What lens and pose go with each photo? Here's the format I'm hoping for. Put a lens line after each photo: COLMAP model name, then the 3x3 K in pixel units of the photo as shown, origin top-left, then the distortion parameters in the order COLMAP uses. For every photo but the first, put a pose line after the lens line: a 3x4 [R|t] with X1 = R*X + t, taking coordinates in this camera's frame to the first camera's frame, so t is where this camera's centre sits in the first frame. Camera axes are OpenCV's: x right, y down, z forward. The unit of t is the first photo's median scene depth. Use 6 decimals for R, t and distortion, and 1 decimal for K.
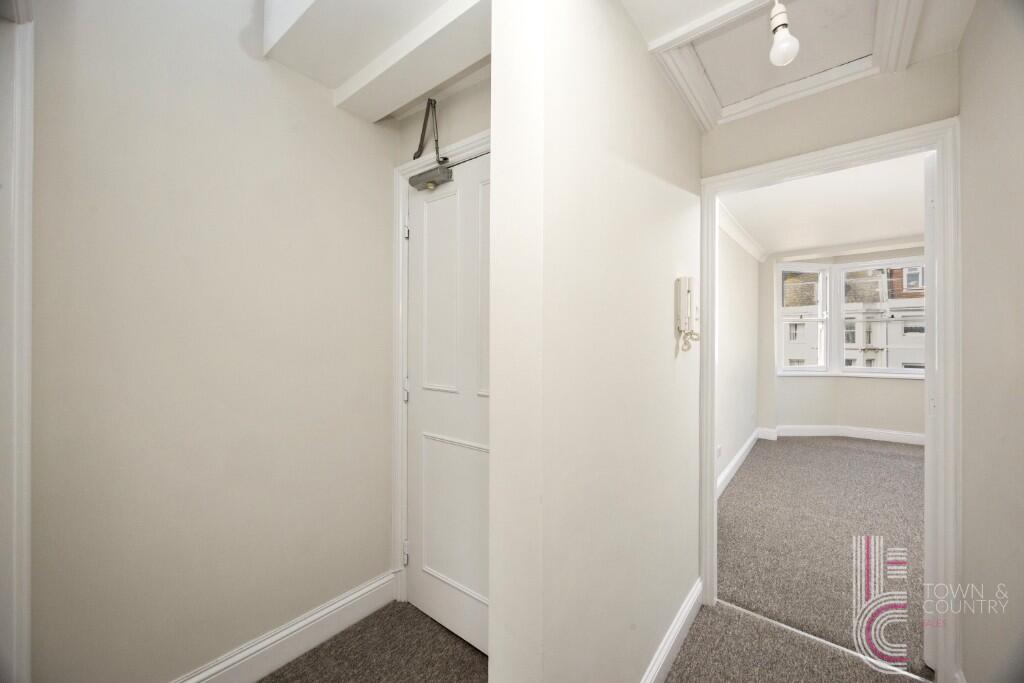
lens RADIAL K [[391.4, 0, 517.6], [0, 391.4, 339.1], [0, 0, 1]] dist [-0.002986, 0.000300]
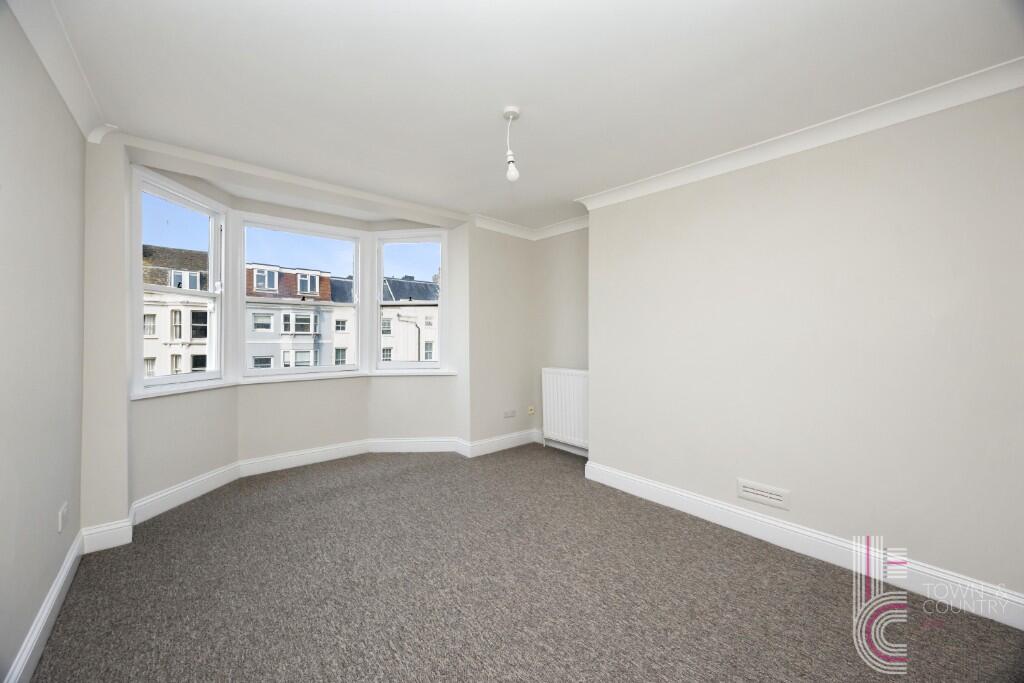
lens RADIAL K [[391.4, 0, 504.1], [0, 391.4, 336.4], [0, 0, 1]] dist [-0.002986, 0.000300]
pose [[0.199197, 0.003028, 0.979955, 0.293858], [-0.006145, 0.999979, -0.001841, 0.015736], [-0.979940, -0.005655, 0.199211, 0.471231]]
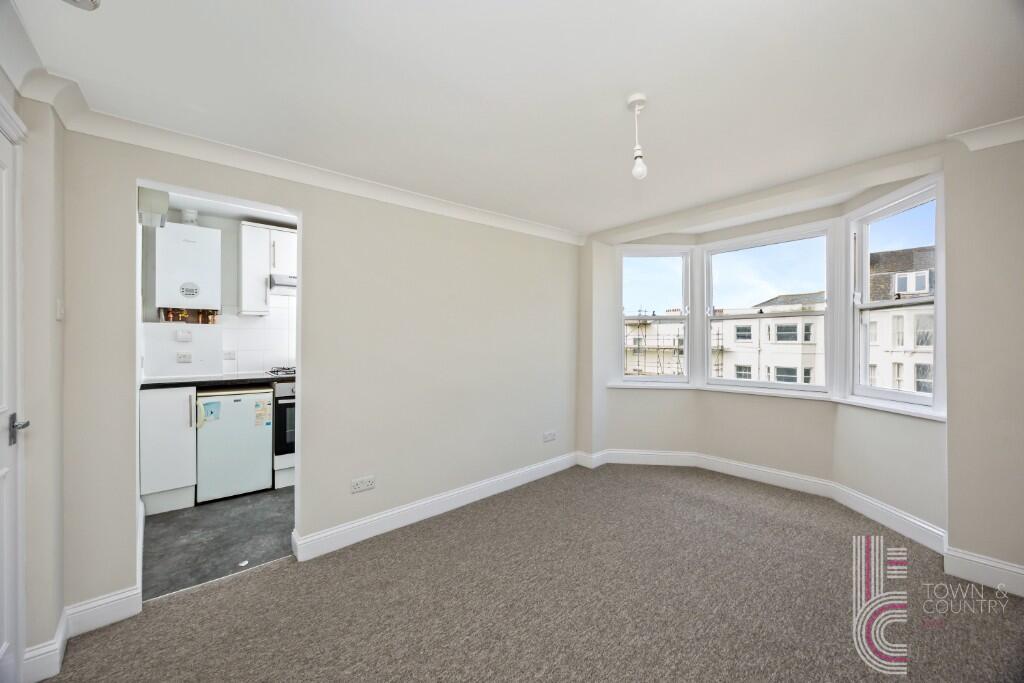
lens RADIAL K [[391.4, 0, 521.9], [0, 391.4, 339.2], [0, 0, 1]] dist [-0.002986, 0.000300]
pose [[0.983510, -0.000496, -0.180850, 0.649728], [-0.000001, 0.999996, -0.002748, -0.002529], [0.180851, 0.002703, 0.983507, 0.186126]]
